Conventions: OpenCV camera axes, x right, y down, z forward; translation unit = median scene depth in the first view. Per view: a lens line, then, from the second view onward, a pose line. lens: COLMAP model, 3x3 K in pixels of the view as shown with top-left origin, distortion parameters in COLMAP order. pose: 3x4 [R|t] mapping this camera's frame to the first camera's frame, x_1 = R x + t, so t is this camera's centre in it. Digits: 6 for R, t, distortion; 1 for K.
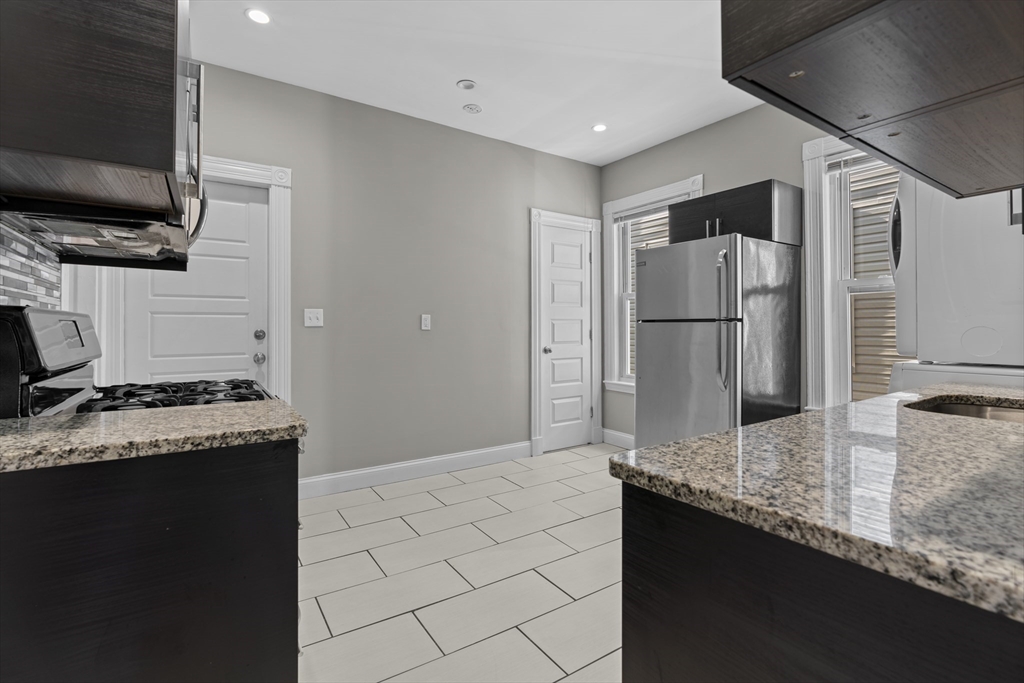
lens RADIAL K [[468.6, 0, 512.8], [0, 468.6, 337.4], [0, 0, 1]] dist [-0.013685, 0.005856]
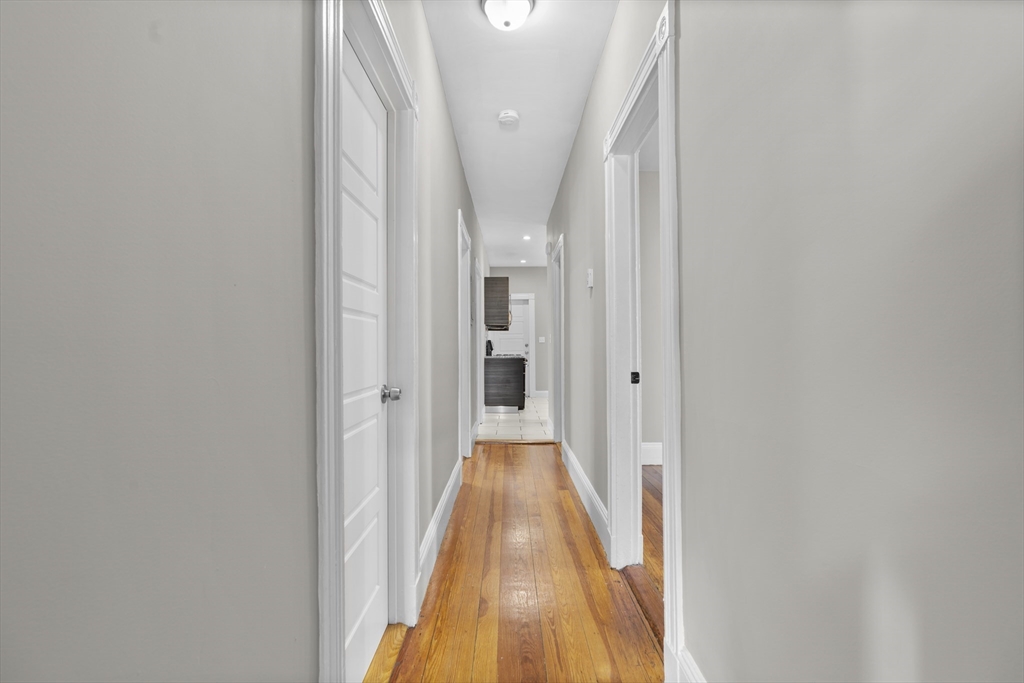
lens RADIAL K [[468.6, 0, 512.0], [0, 468.6, 340.9], [0, 0, 1]] dist [-0.013685, 0.005856]
pose [[0.838561, -0.005354, -0.544782, 1.133924], [0.006476, 0.999979, 0.000142, -0.036396], [0.544769, -0.003647, 0.838578, -1.763215]]
